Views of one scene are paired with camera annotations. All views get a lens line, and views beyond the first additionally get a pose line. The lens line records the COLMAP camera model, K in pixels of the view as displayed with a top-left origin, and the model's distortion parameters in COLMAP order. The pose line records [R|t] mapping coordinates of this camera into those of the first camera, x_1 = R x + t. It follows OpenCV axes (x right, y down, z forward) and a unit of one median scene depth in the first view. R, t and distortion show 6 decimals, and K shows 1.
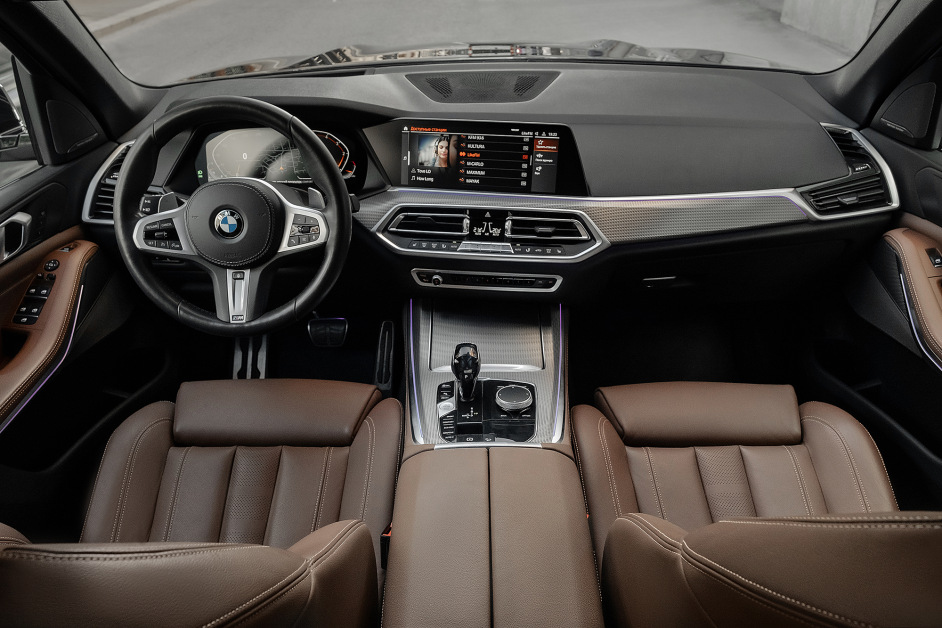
lens RADIAL K [[670.2, 0, 471.0], [0, 670.2, 314.0], [0, 0, 1]] dist [0.000821, 0.001027]
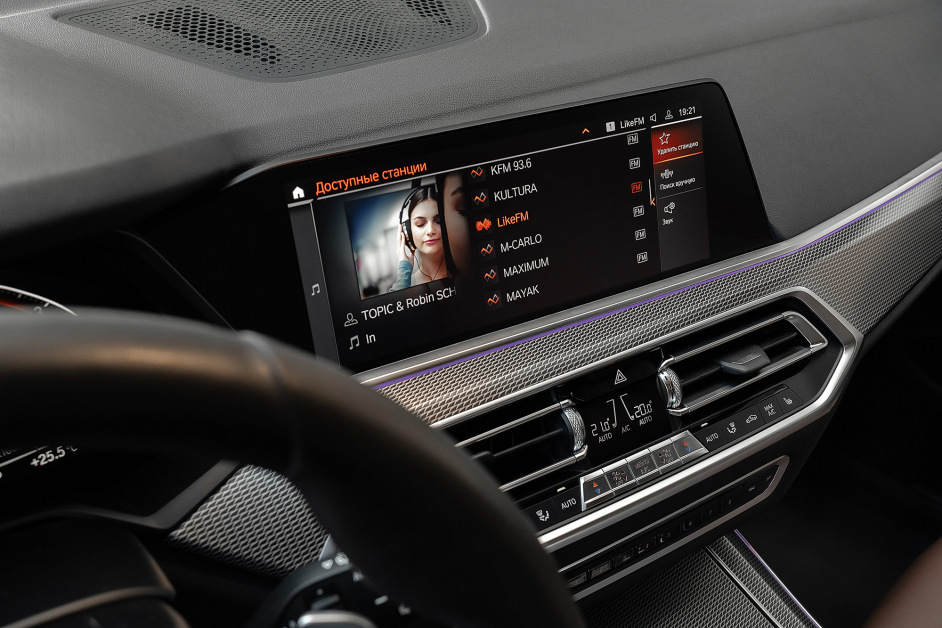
lens RADIAL K [[957.4, 0, 471.0], [0, 957.4, 314.0], [0, 0, 1]] dist [-0.023164, -0.008830]
pose [[0.758237, -0.321739, 0.567063, -0.294953], [0.316821, 0.941988, 0.110832, -0.253791], [-0.569825, 0.095620, 0.816184, 0.638173]]
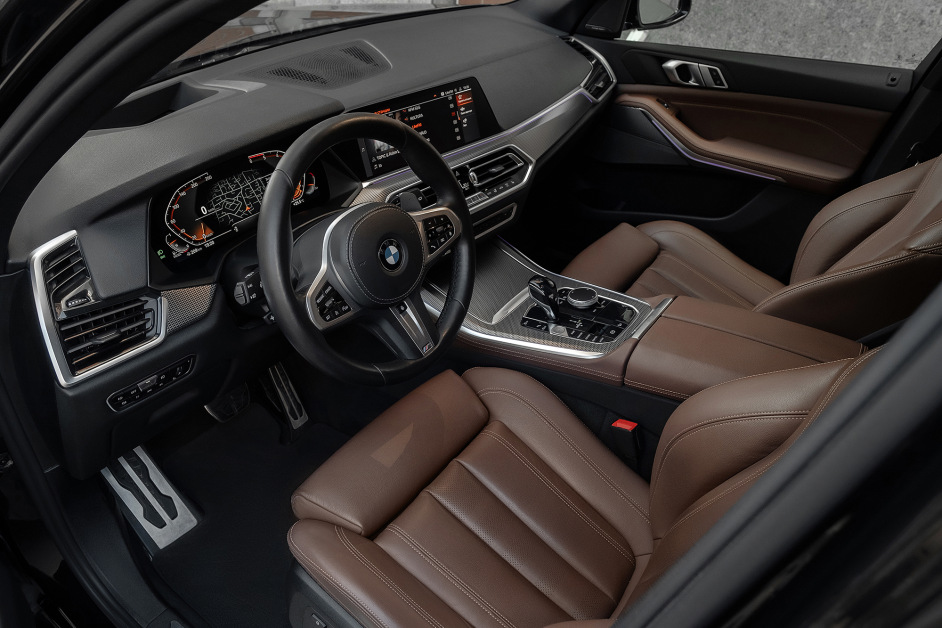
lens RADIAL K [[693.7, 0, 471.0], [0, 693.7, 314.0], [0, 0, 1]] dist [0.004284, 0.001075]
pose [[0.578555, -0.451854, 0.679045, -0.808618], [0.421182, 0.878447, 0.225689, -0.190359], [-0.698483, 0.155428, 0.698543, 0.244065]]
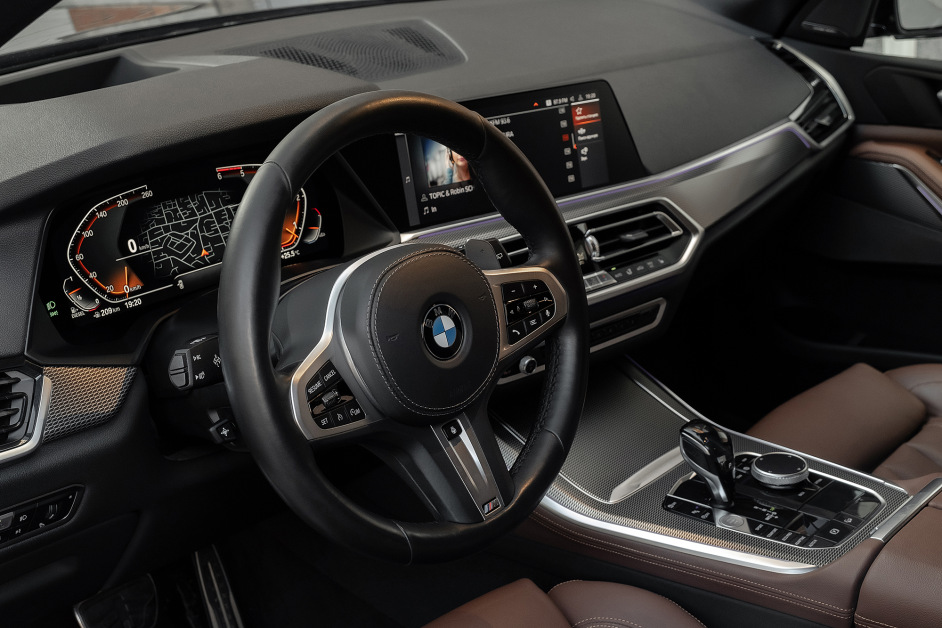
lens RADIAL K [[1267.9, 0, 471.0], [0, 1267.9, 314.0], [0, 0, 1]] dist [0.087286, -0.328204]
pose [[0.661798, -0.264582, 0.701441, -0.858482], [0.359982, 0.932879, 0.012243, -0.125169], [-0.657598, 0.244404, 0.712623, 0.244410]]
